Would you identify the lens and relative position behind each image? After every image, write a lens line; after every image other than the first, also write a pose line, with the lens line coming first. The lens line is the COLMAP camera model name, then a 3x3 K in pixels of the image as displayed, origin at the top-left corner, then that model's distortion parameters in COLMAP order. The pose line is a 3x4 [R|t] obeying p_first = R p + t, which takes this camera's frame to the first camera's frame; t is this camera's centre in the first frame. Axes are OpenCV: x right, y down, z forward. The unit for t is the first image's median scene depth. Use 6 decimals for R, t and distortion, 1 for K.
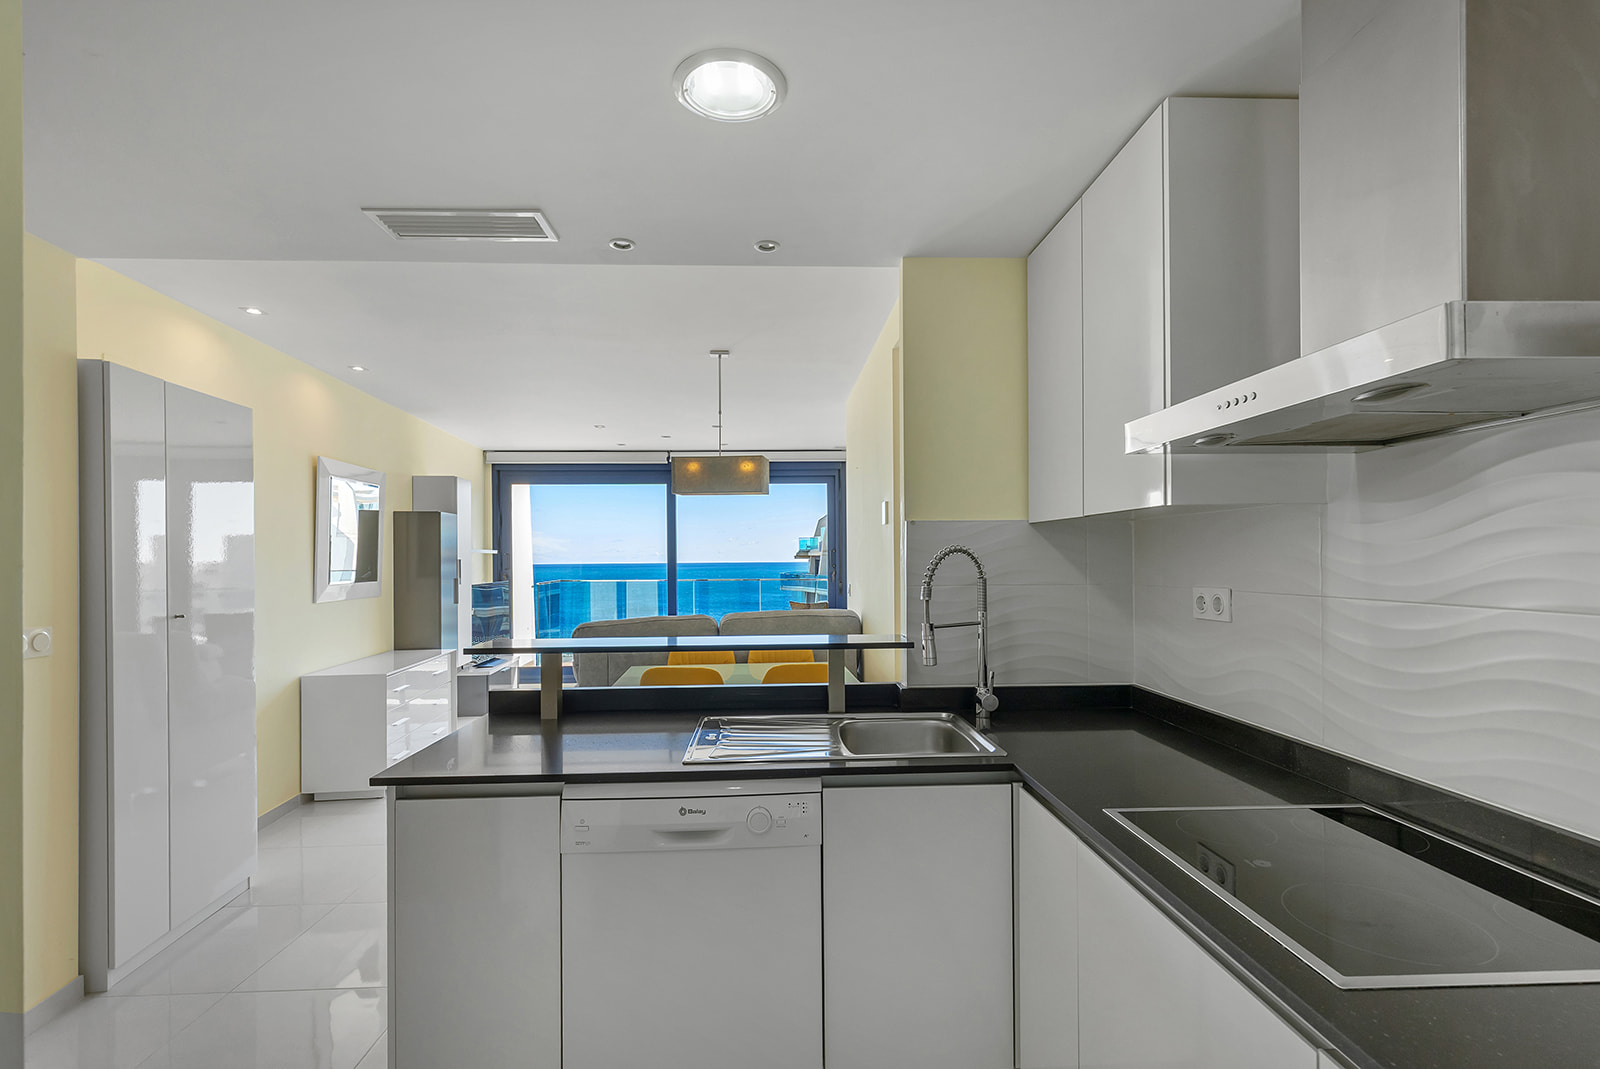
lens RADIAL K [[764.8, 0, 805.3], [0, 764.8, 555.4], [0, 0, 1]] dist [-0.000939, -0.000014]
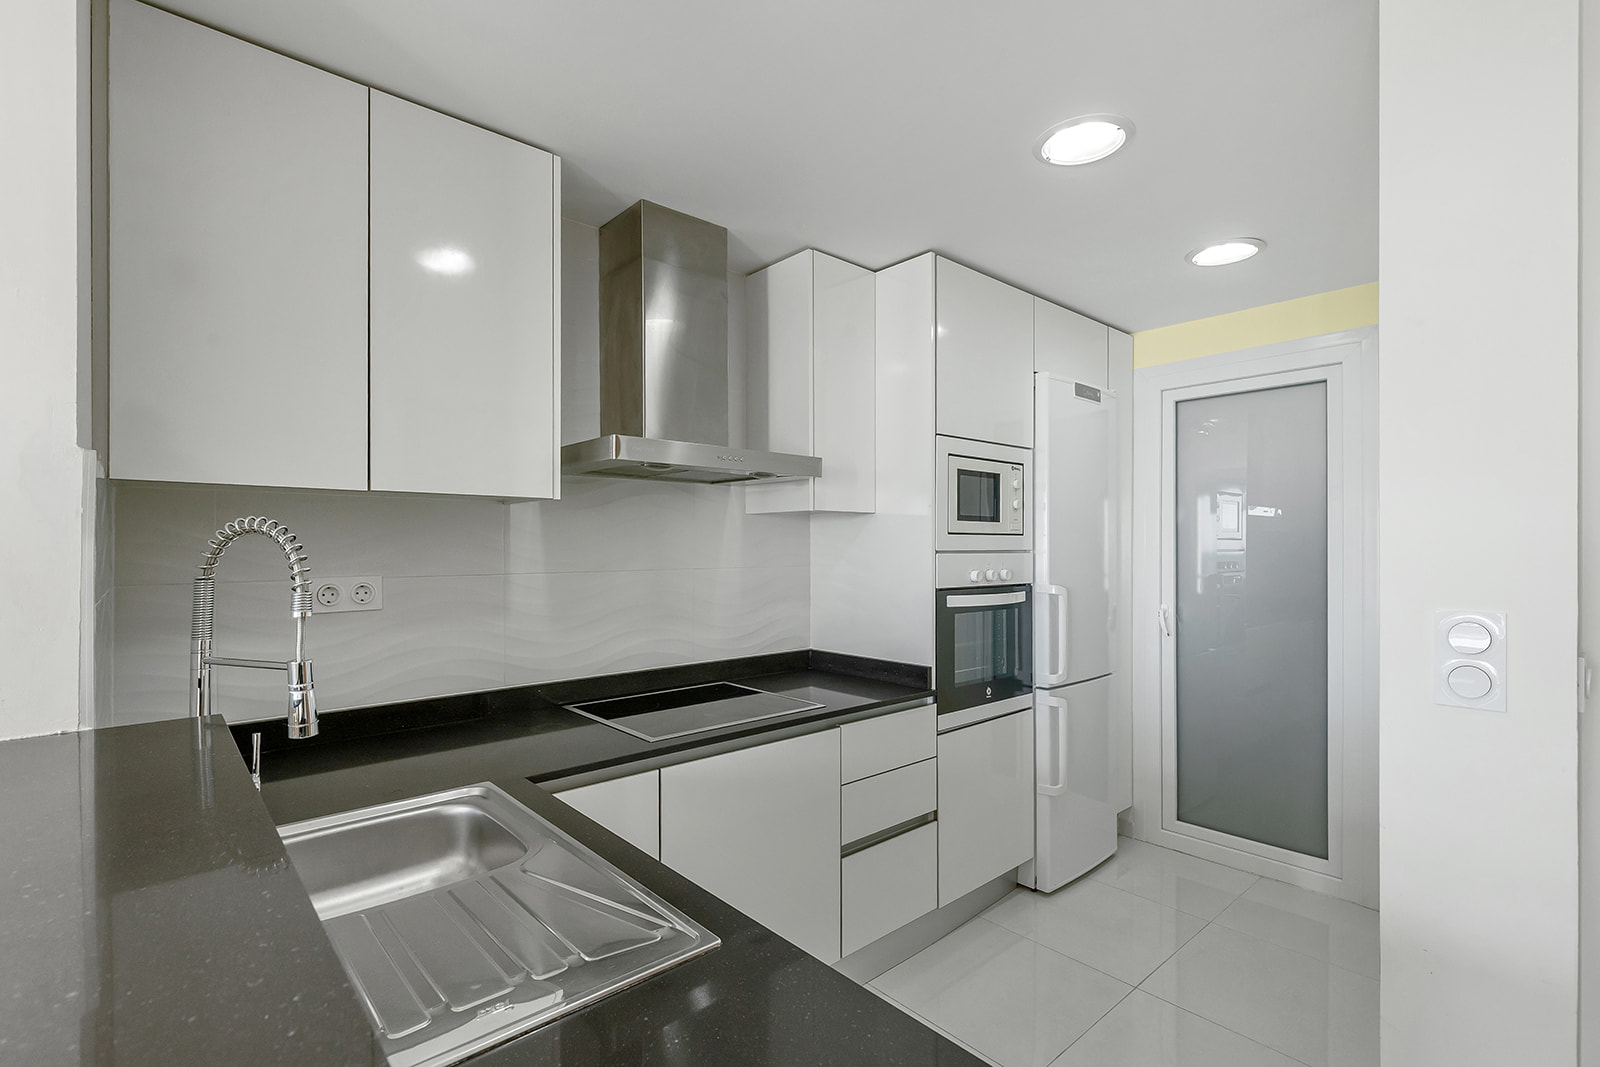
lens RADIAL K [[743.0, 0, 810.2], [0, 743.0, 546.2], [0, 0, 1]] dist [0.001540, 0.000322]
pose [[-0.632588, 0.008686, 0.774440, -0.580969], [0.004789, 0.999962, -0.007304, 0.015994], [-0.774474, -0.000912, -0.632605, 1.238833]]
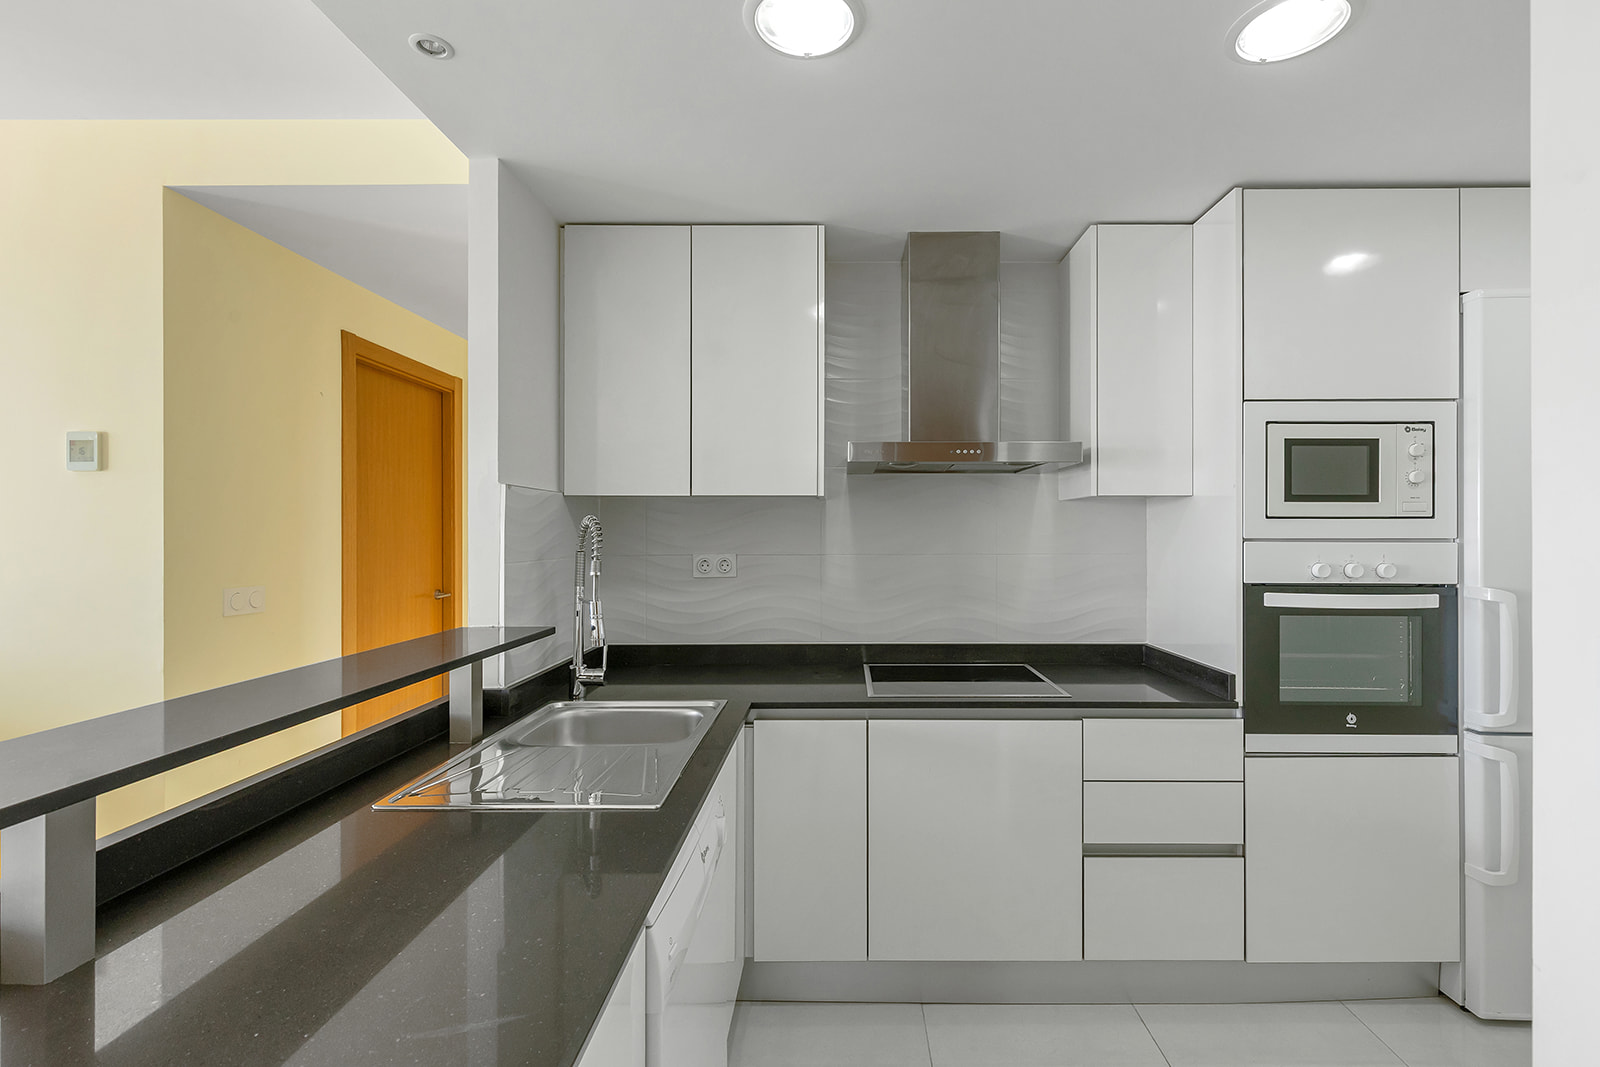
lens RADIAL K [[735.5, 0, 810.4], [0, 735.5, 532.7], [0, 0, 1]] dist [0.001773, -0.000323]
pose [[0.055382, 0.008503, 0.998429, -0.837367], [-0.001989, 0.999963, -0.008406, 0.017332], [-0.998463, -0.001520, 0.055397, 0.826901]]
